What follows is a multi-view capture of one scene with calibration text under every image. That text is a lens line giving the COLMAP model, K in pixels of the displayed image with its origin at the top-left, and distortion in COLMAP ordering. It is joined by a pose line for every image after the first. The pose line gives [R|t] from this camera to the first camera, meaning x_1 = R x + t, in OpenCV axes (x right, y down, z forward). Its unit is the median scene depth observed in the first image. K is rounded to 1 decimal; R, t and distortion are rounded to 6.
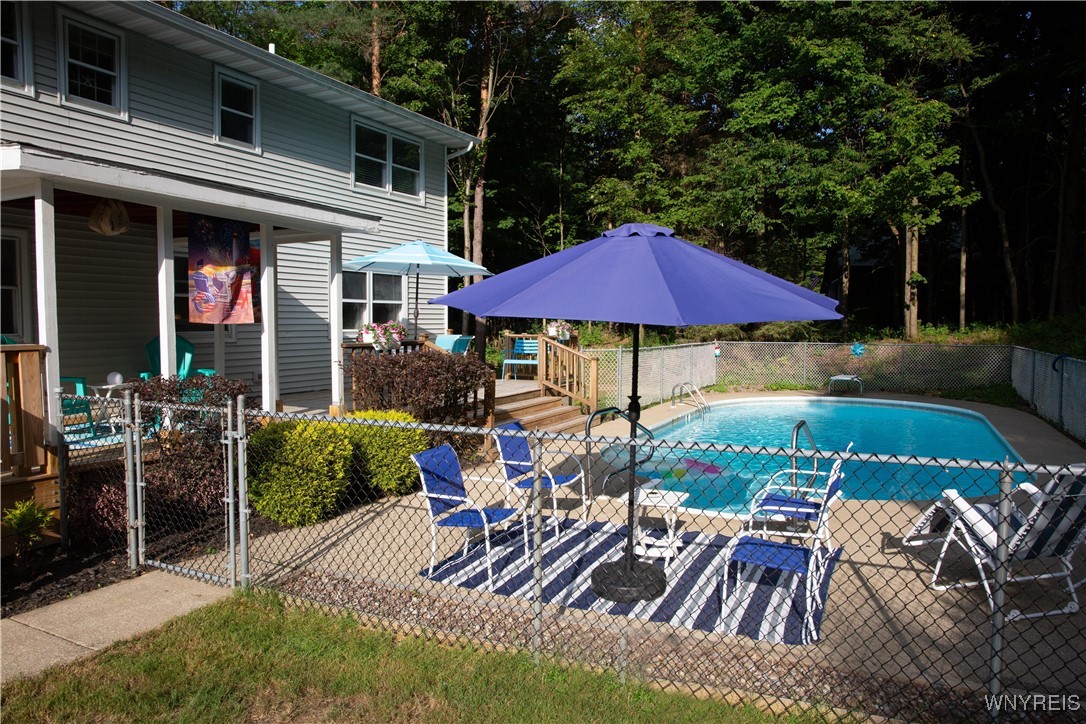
lens RADIAL K [[804.8, 0, 544.5], [0, 804.8, 351.2], [0, 0, 1]] dist [-0.115780, 0.119246]
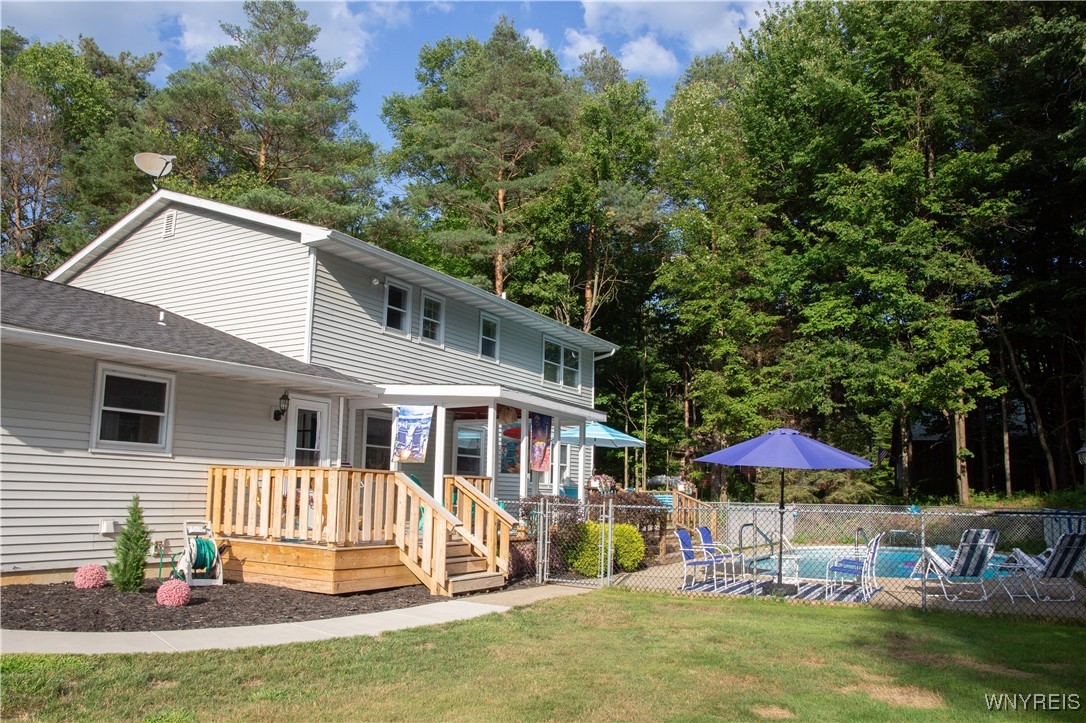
lens RADIAL K [[777.2, 0, 531.9], [0, 777.2, 368.6], [0, 0, 1]] dist [-0.107526, 0.104290]
pose [[0.994529, 0.012158, -0.103753, -0.066953], [-0.031668, 0.981556, -0.188533, 0.020091], [0.099547, 0.190787, 0.976571, -0.226123]]
